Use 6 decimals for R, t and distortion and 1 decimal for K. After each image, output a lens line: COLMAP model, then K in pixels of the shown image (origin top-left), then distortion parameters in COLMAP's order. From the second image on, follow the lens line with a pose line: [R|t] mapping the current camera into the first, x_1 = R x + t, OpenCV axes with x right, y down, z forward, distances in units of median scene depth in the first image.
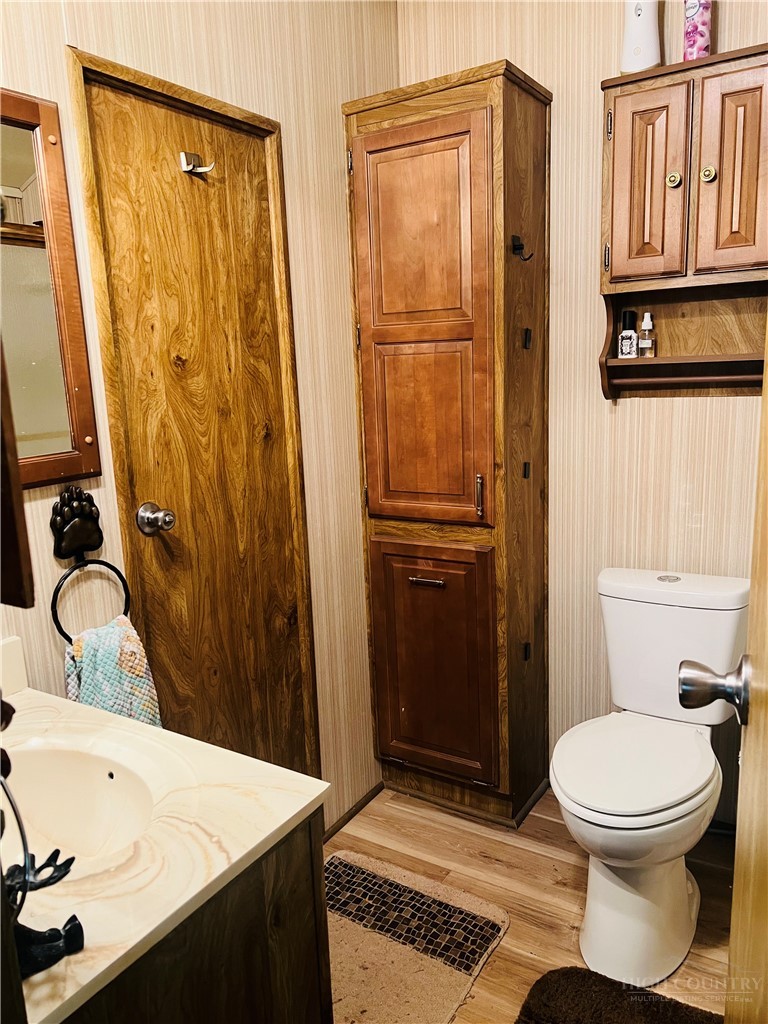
lens RADIAL K [[774.5, 0, 382.6], [0, 774.5, 515.4], [0, 0, 1]] dist [-0.005305, -0.000424]
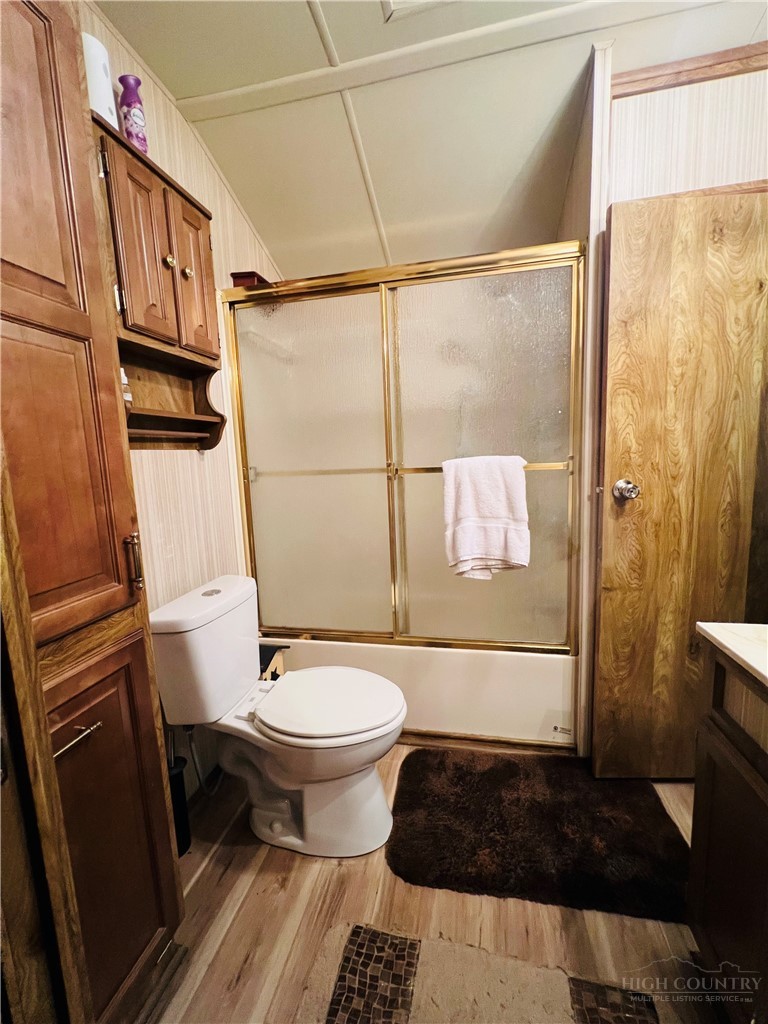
lens RADIAL K [[410.7, 0, 383.2], [0, 410.7, 508.6], [0, 0, 1]] dist [-0.000177, 0.000086]
pose [[-0.341457, -0.066259, 0.937559, -0.341270], [0.234835, 0.959861, 0.153361, -0.086338], [-0.910088, 0.272538, -0.312192, 0.972583]]
